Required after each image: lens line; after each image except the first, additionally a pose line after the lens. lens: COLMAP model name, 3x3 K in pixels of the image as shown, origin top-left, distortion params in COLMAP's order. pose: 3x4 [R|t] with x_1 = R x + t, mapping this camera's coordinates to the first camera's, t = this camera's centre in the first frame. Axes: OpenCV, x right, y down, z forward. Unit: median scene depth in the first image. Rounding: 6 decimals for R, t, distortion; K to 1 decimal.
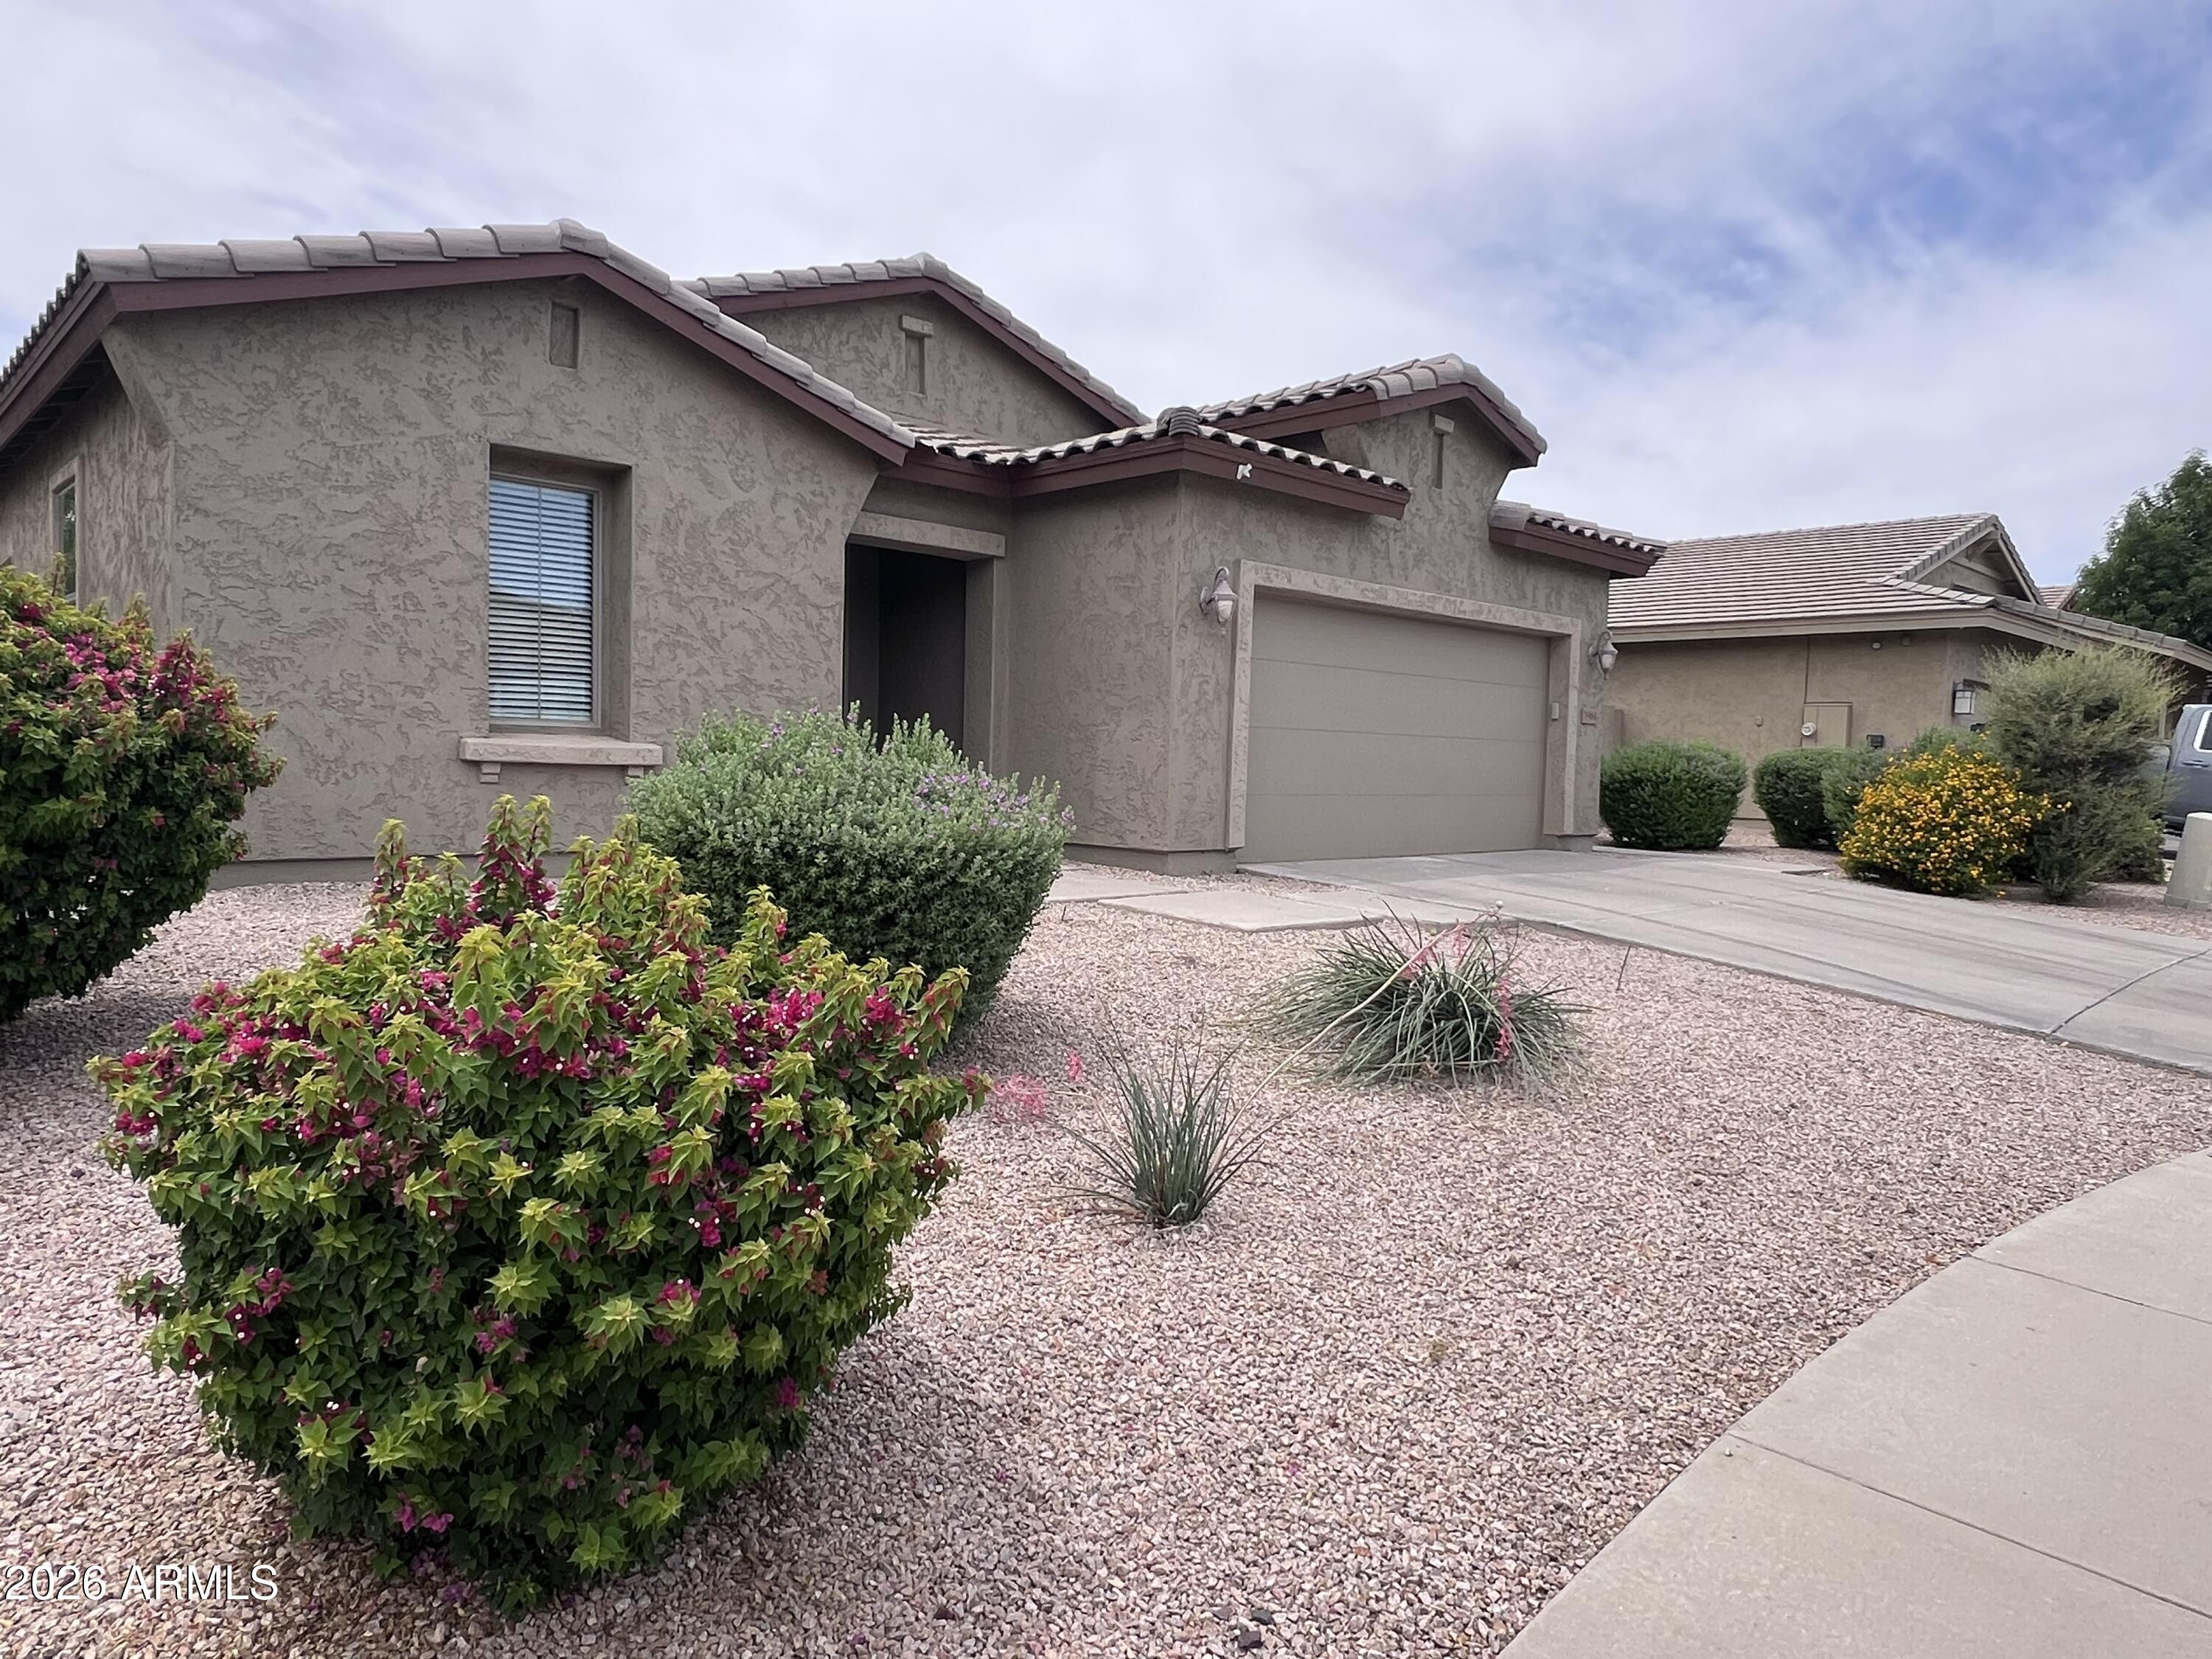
lens RADIAL K [[1409.7, 0, 1106.0], [0, 1409.7, 829.5], [0, 0, 1]] dist [0.003756, -0.000171]
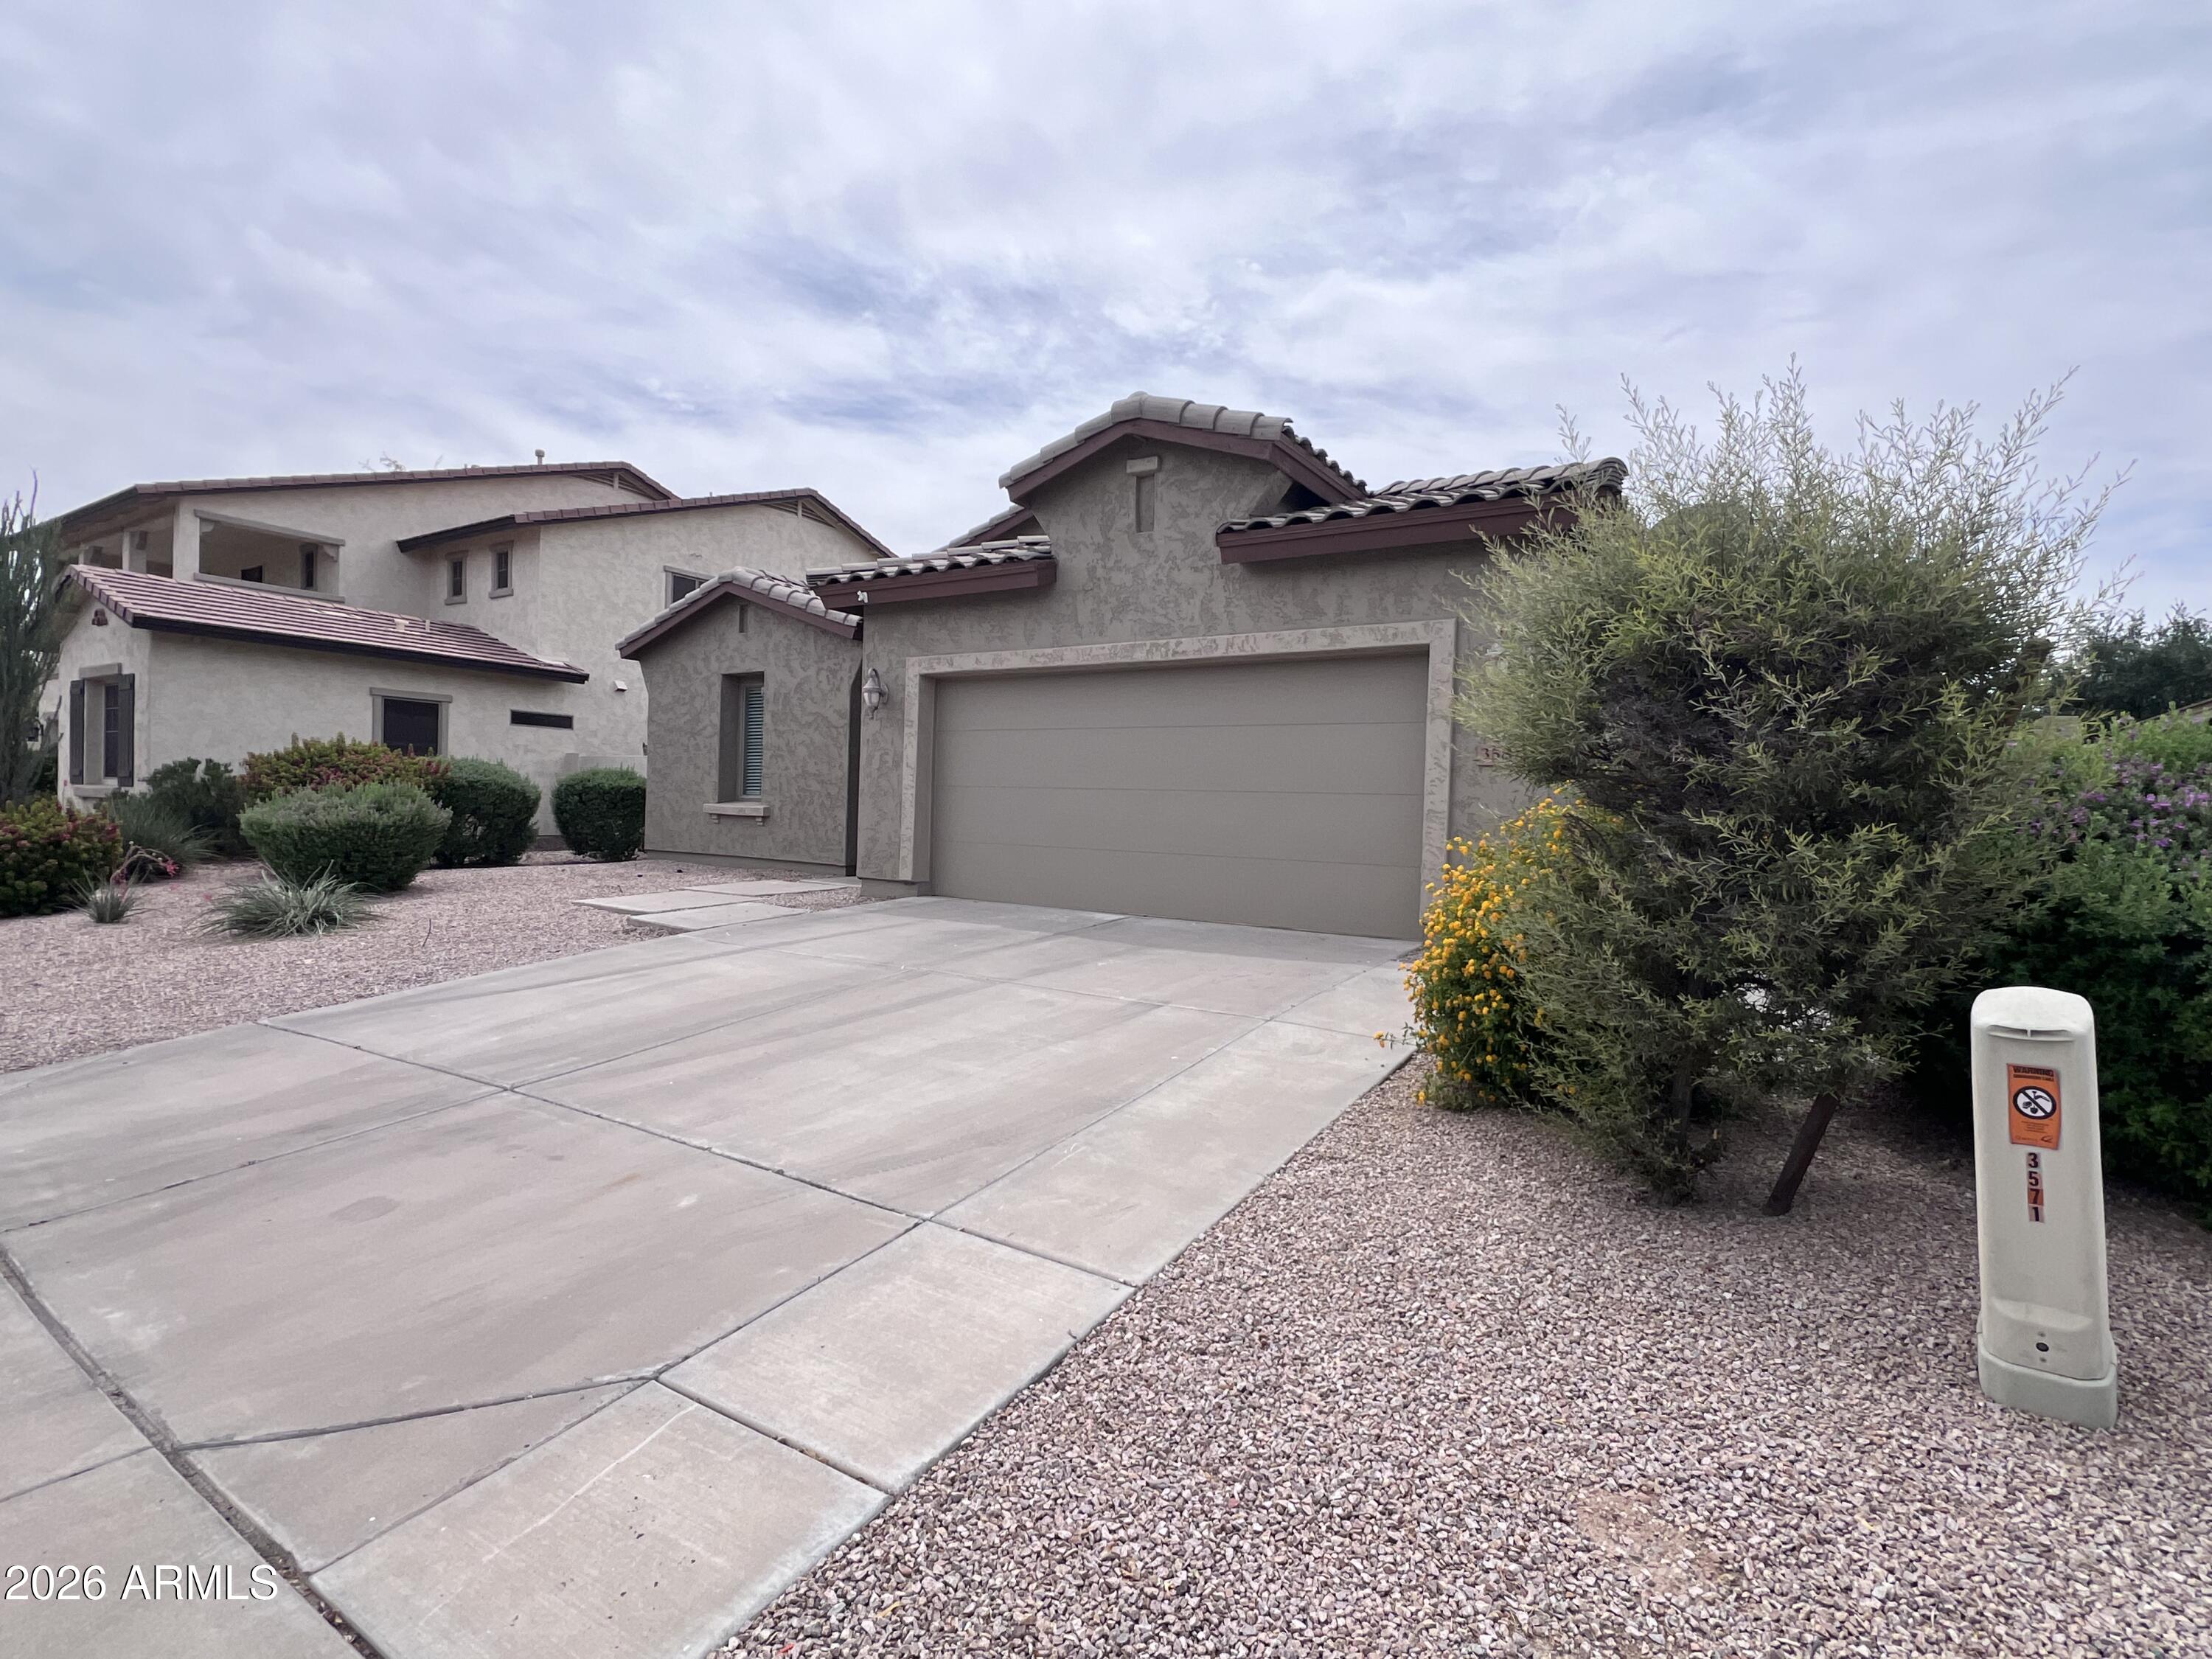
lens RADIAL K [[1084.9, 0, 1106.0], [0, 1084.9, 829.5], [0, 0, 1]] dist [-0.000694, 0.045166]
pose [[0.224378, -0.003159, -0.974497, 1.258028], [-0.075171, 0.996959, -0.020540, -0.030591], [0.971599, 0.077862, 0.223458, 1.095367]]
